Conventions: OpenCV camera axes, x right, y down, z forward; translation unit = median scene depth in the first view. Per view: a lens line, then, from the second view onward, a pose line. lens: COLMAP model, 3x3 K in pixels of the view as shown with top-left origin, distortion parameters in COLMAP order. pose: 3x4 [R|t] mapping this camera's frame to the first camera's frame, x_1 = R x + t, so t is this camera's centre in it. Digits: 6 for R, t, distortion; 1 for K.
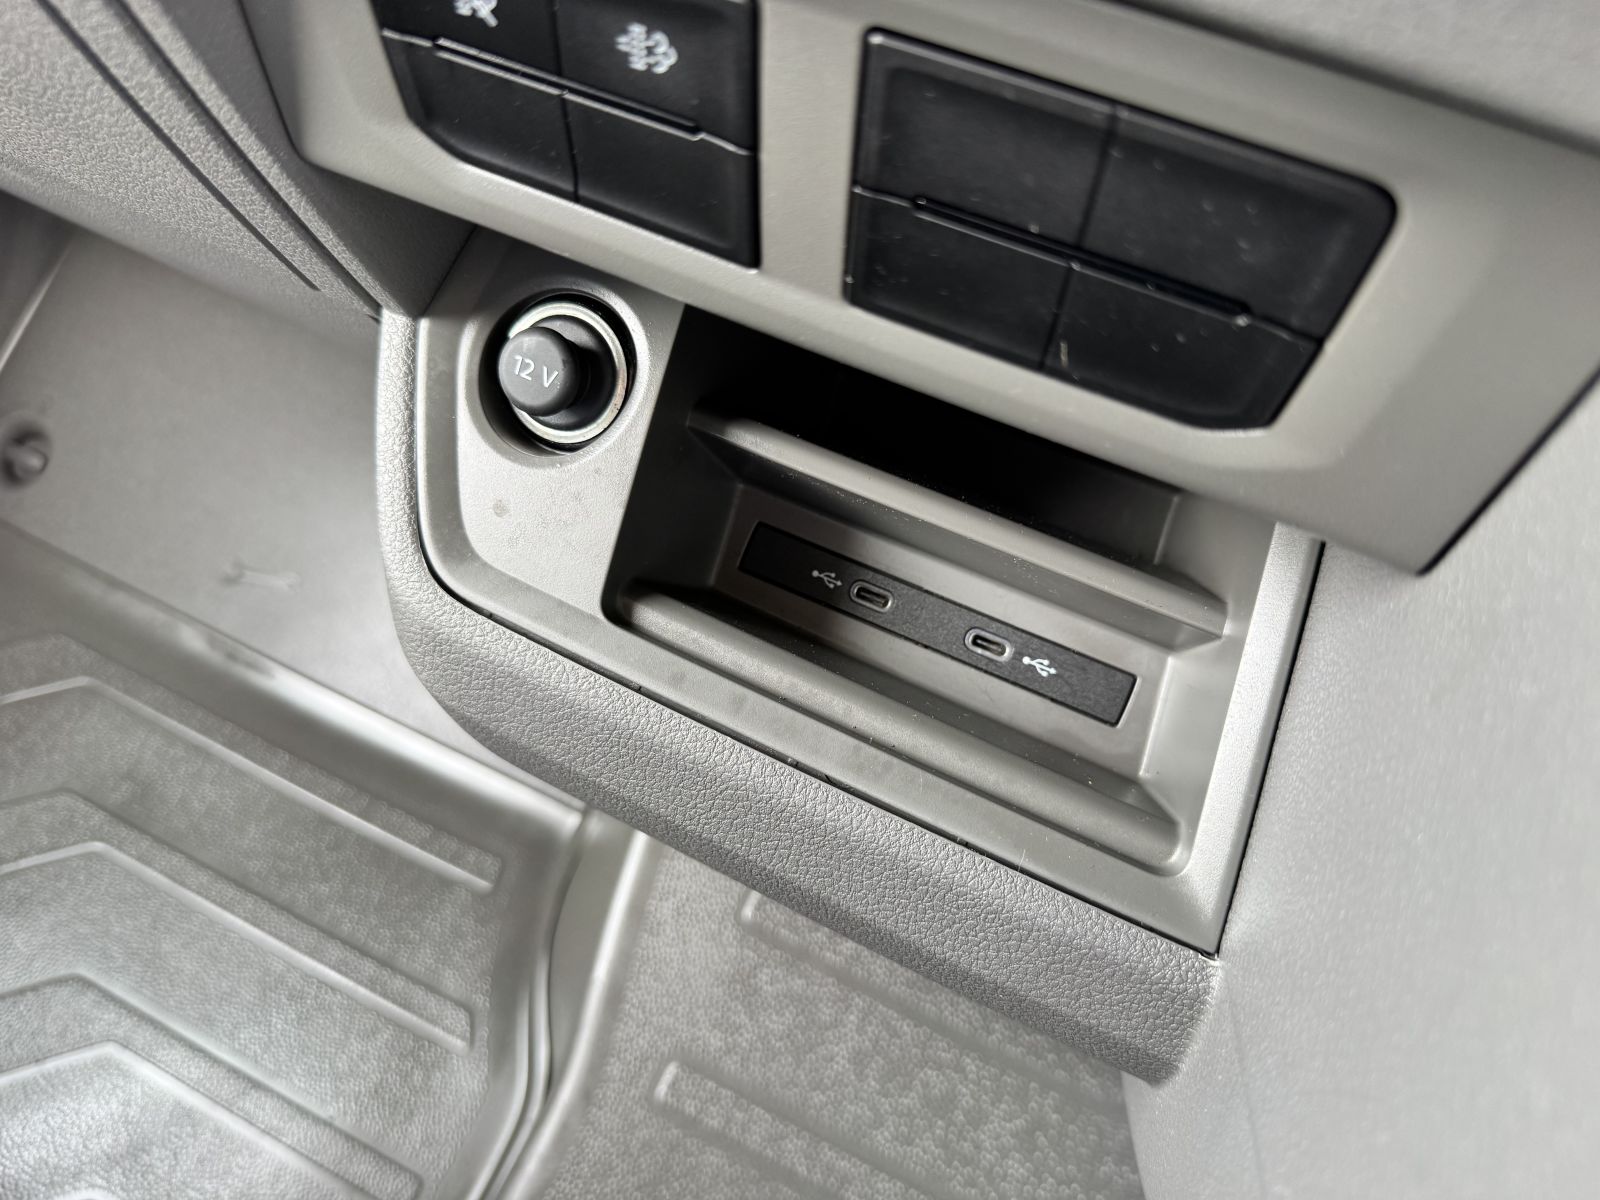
lens RADIAL K [[1175.2, 0, 795.1], [0, 1175.2, 598.6], [0, 0, 1]] dist [-0.031641, 0.001159]
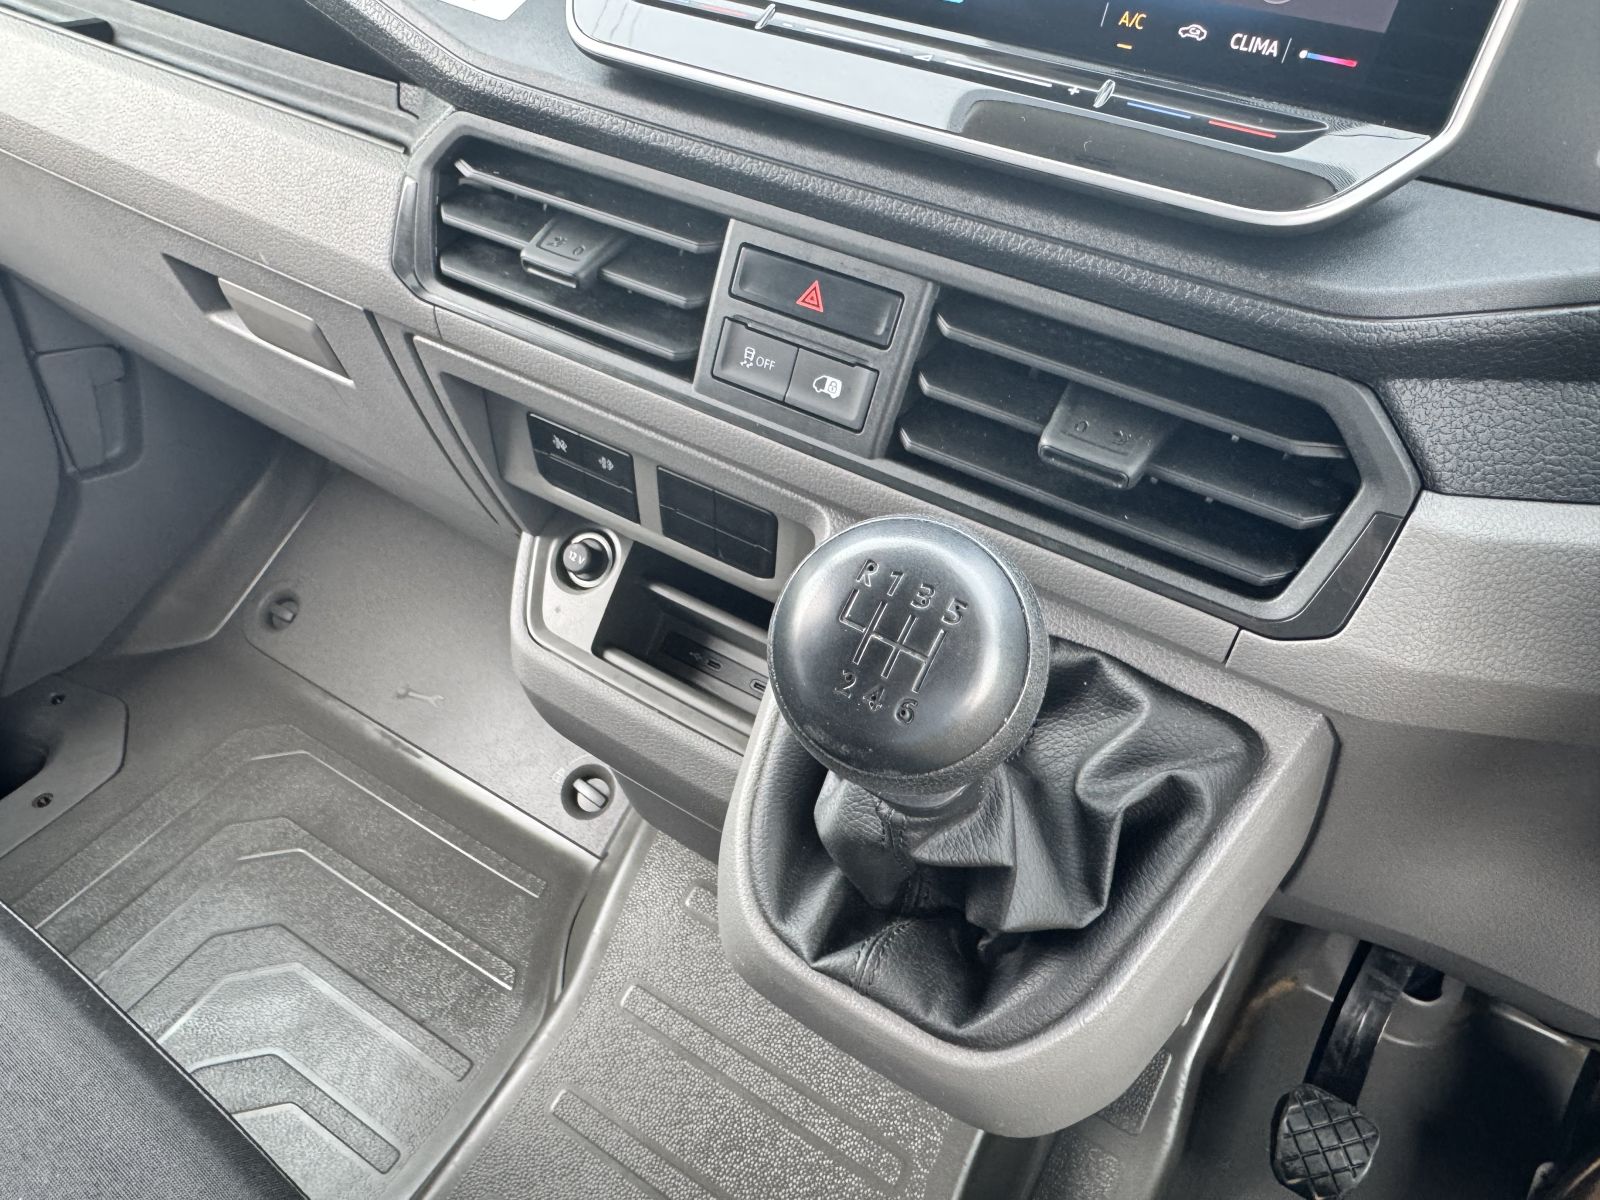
lens RADIAL K [[1140.0, 0, 750.2], [0, 1140.0, 598.1], [0, 0, 1]] dist [-0.000956, -0.003431]
pose [[0.991374, 0.057786, -0.117640, 0.223556], [-0.080569, 0.976635, -0.199231, 0.176741], [0.103379, 0.206991, 0.972866, -0.676634]]
